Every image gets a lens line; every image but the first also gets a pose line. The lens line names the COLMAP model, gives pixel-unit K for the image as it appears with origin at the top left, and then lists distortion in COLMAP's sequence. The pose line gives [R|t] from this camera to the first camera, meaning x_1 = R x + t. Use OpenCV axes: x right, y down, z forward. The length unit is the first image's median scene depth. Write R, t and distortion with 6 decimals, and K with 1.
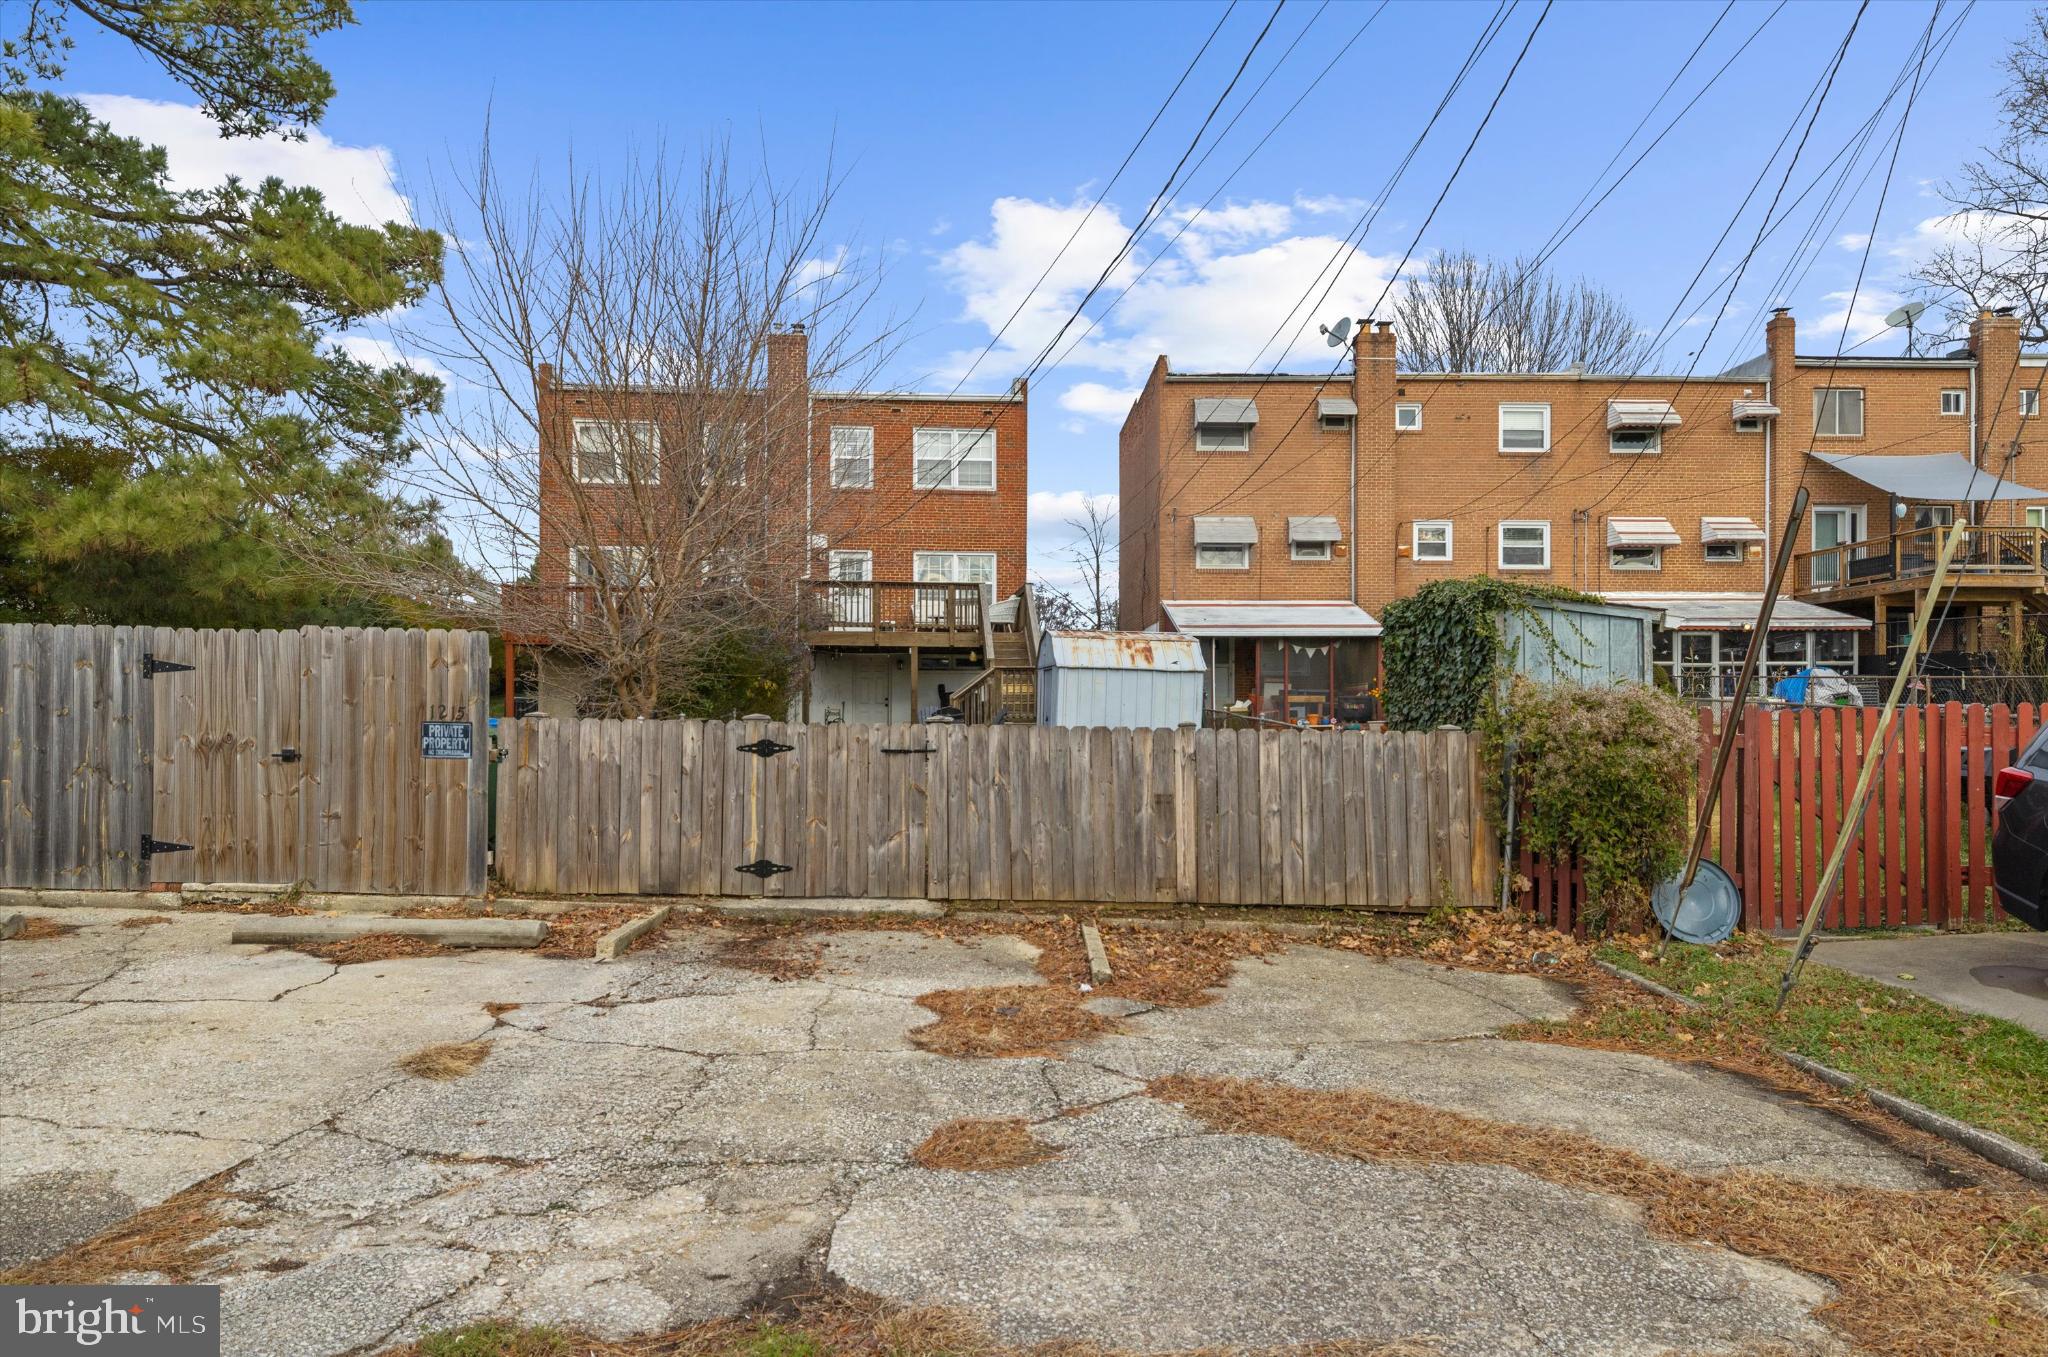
lens RADIAL K [[920.8, 0, 999.2], [0, 920.8, 671.4], [0, 0, 1]] dist [-0.002285, -0.000218]
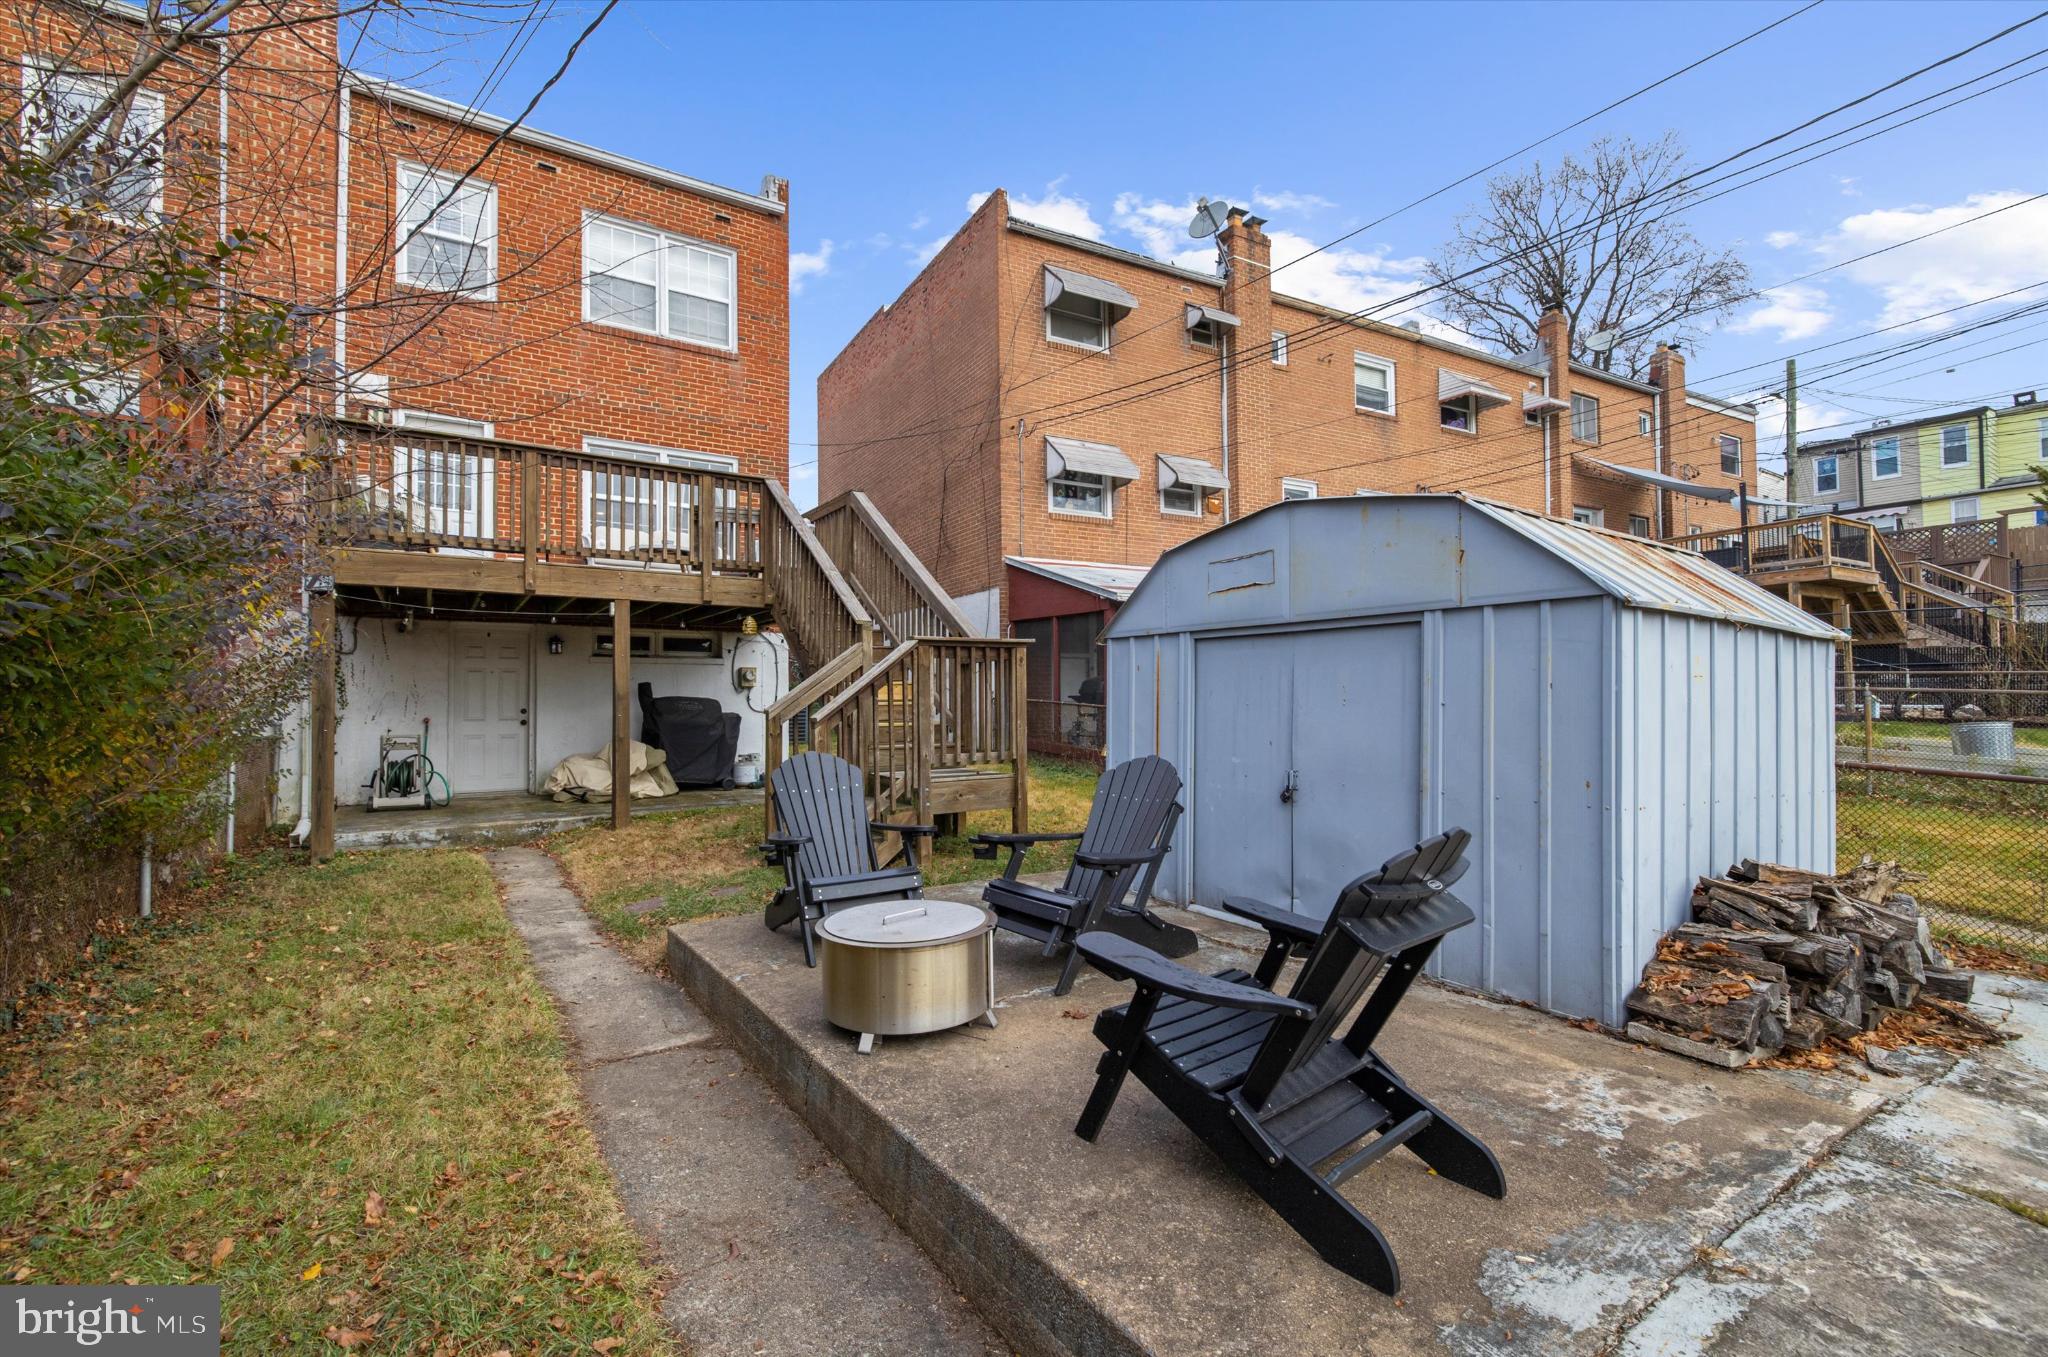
lens RADIAL K [[865.1, 0, 1024.0], [0, 865.1, 678.5], [0, 0, 1]] dist [-0.017892, -0.000132]
pose [[0.899627, -0.000639, 0.436659, -0.079253], [-0.001693, 0.999986, 0.004951, 0.007095], [-0.436656, -0.005194, 0.899614, 0.432296]]
